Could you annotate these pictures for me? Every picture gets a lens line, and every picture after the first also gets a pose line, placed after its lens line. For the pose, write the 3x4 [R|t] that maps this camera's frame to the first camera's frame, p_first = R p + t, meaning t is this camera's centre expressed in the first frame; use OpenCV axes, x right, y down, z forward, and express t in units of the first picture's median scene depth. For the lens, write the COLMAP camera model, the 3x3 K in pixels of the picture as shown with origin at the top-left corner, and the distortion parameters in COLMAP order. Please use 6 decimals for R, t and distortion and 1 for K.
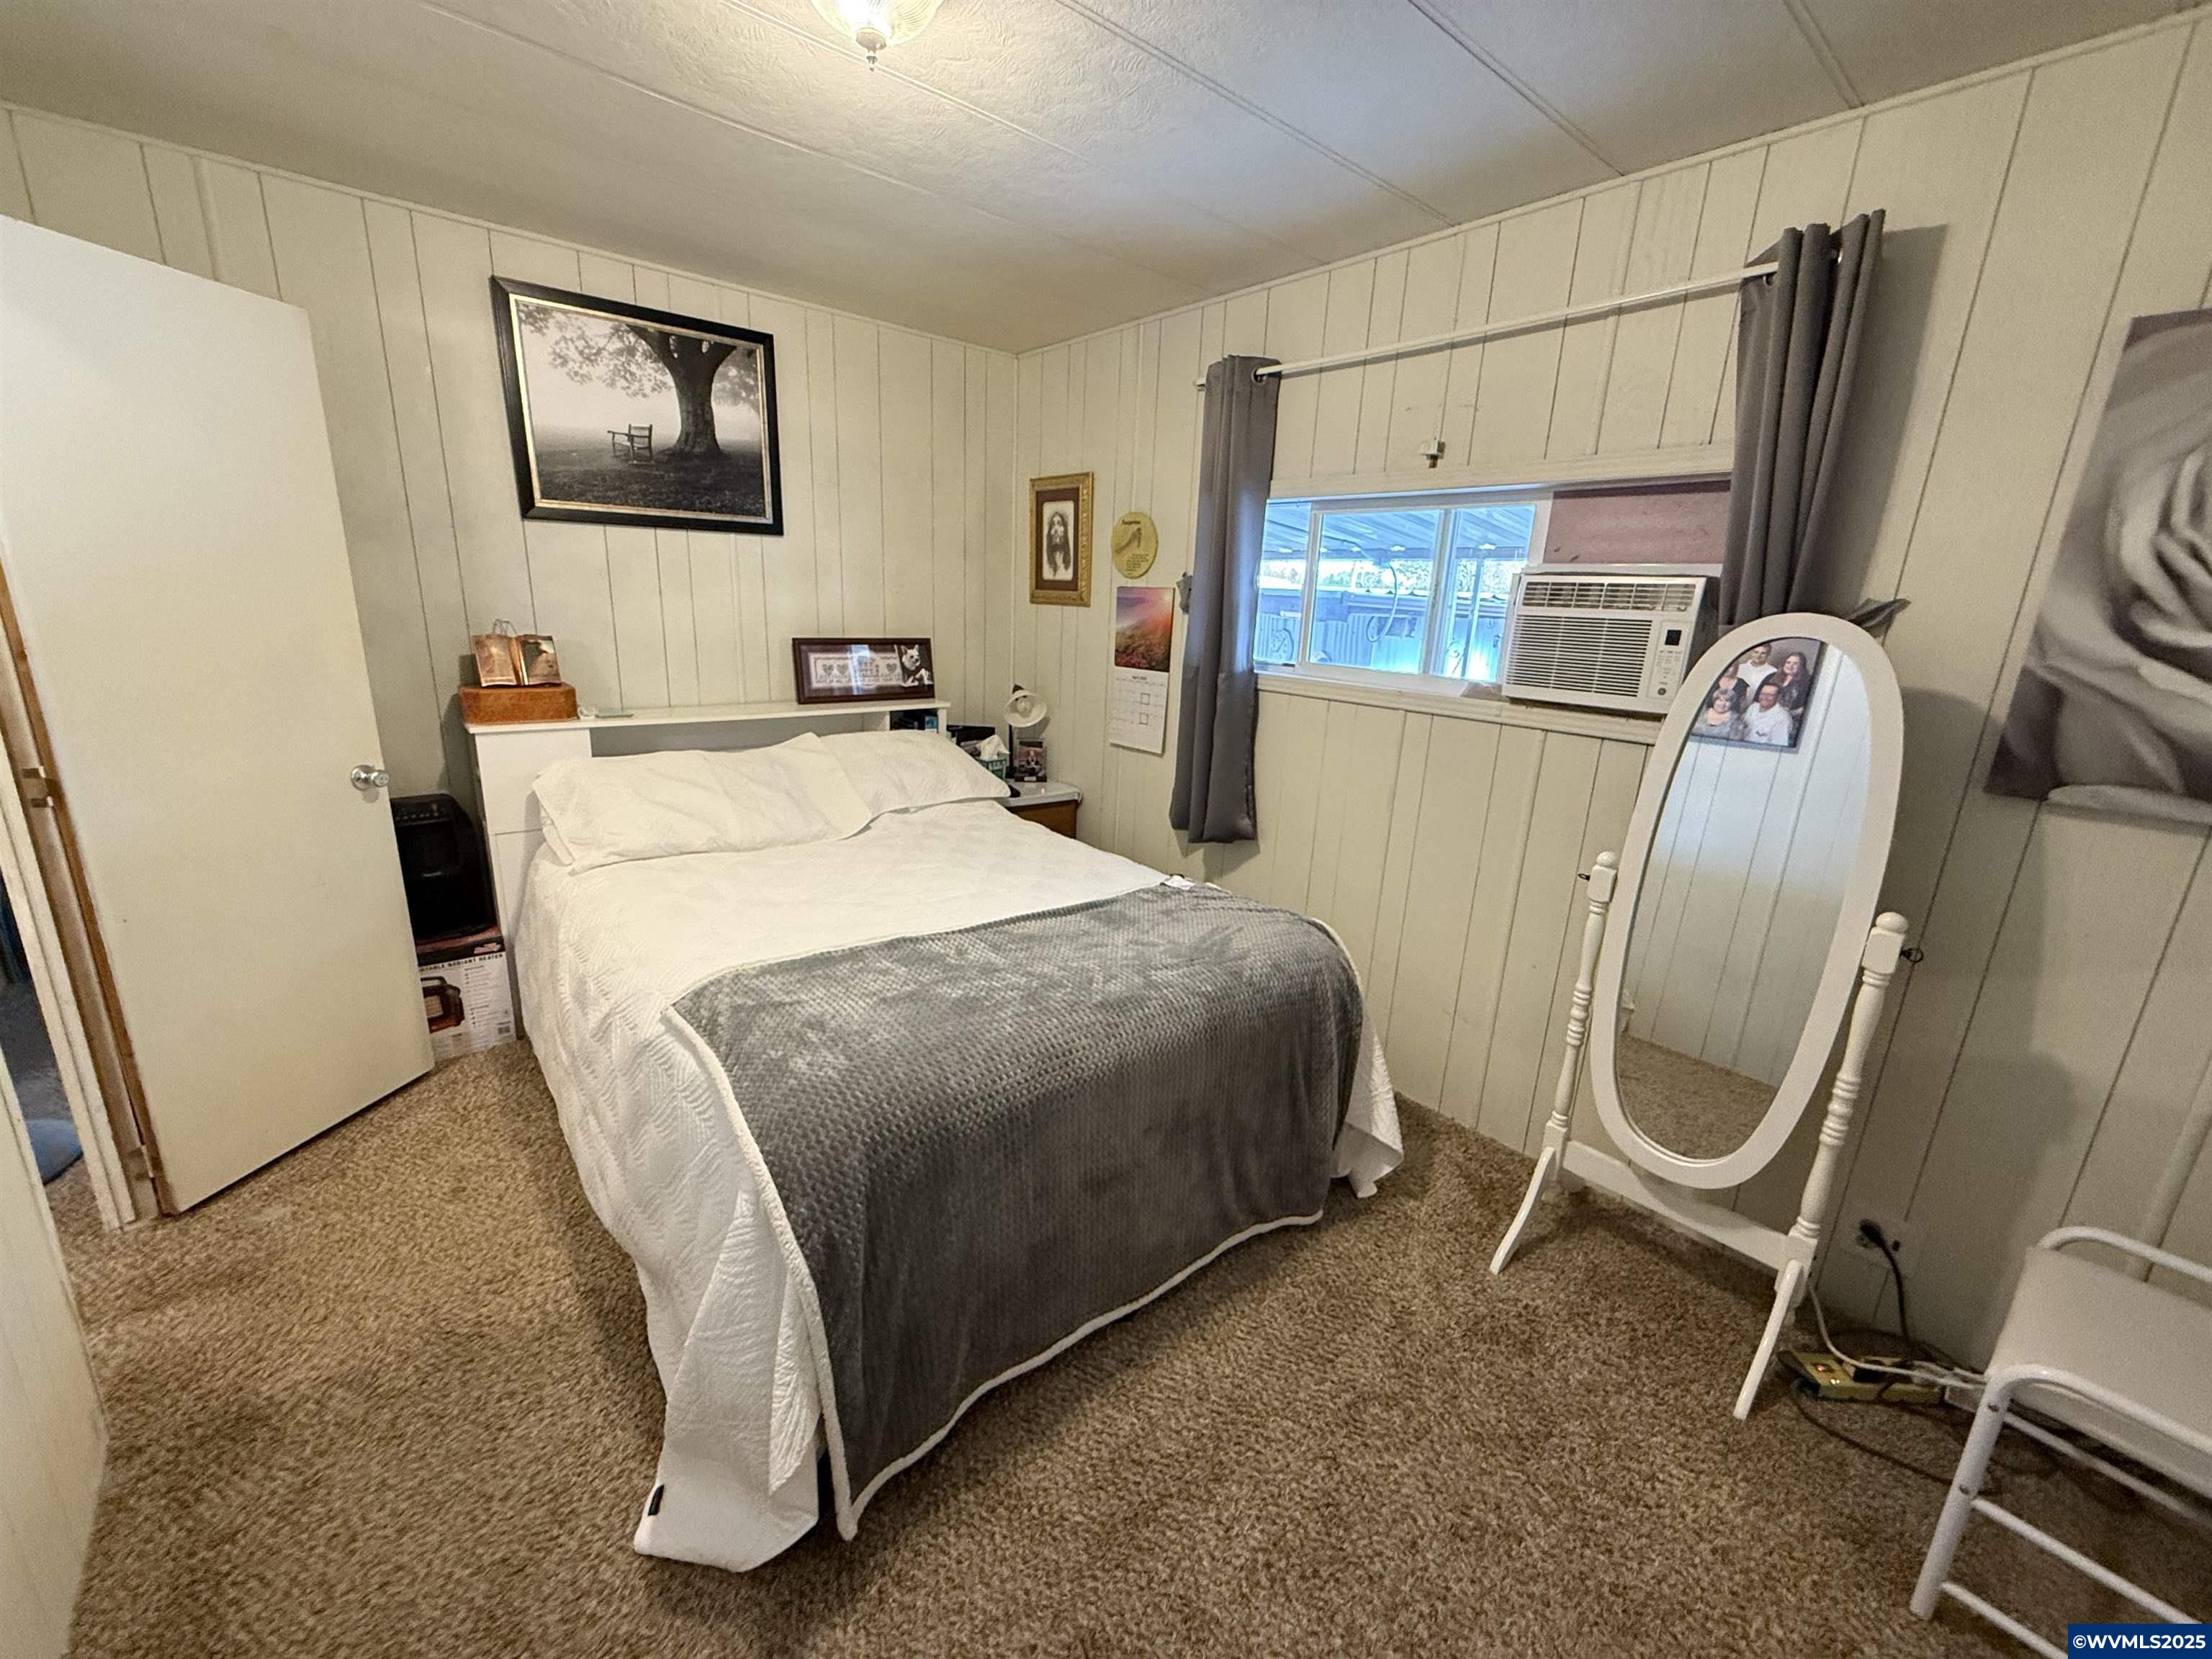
lens RADIAL K [[882.6, 0, 1106.0], [0, 882.6, 829.5], [0, 0, 1]] dist [-0.001994, 0.000077]
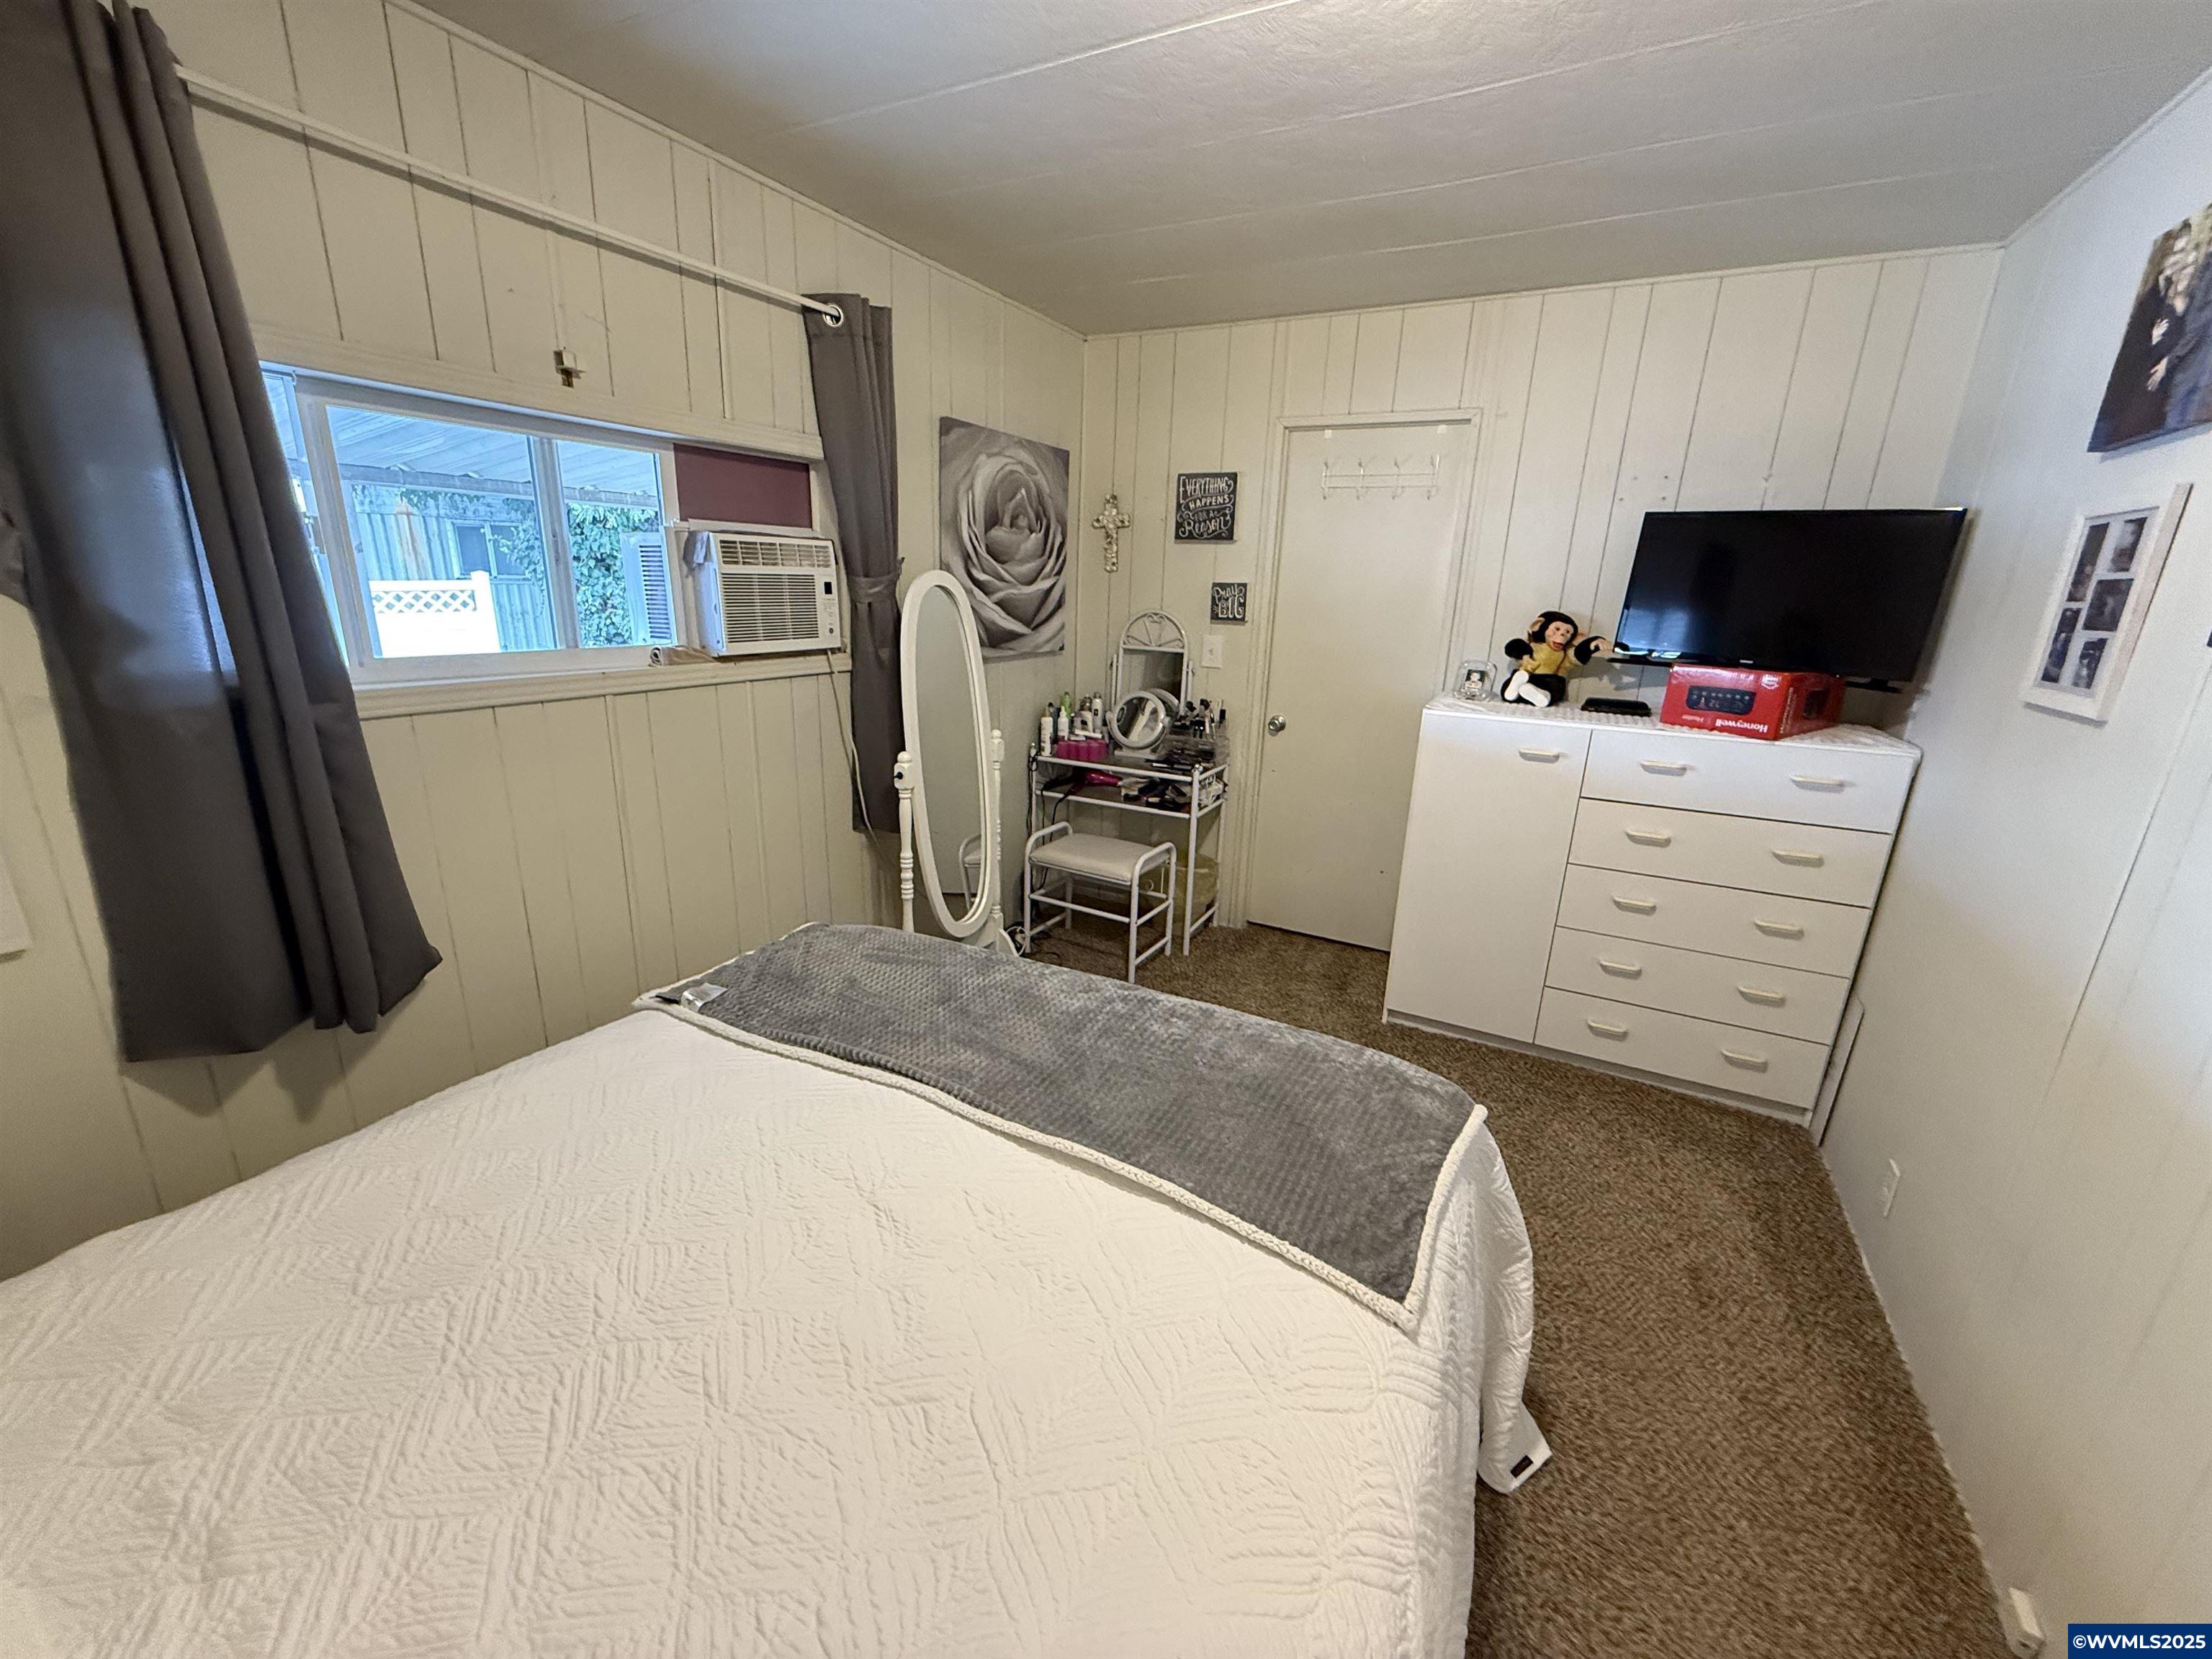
lens RADIAL K [[882.6, 0, 1106.0], [0, 882.6, 829.5], [0, 0, 1]] dist [-0.001994, 0.000077]
pose [[-0.347182, -0.303545, 0.887313, -0.748128], [0.199083, 0.900745, 0.386036, -0.316516], [-0.916423, 0.310674, -0.252292, 1.062613]]
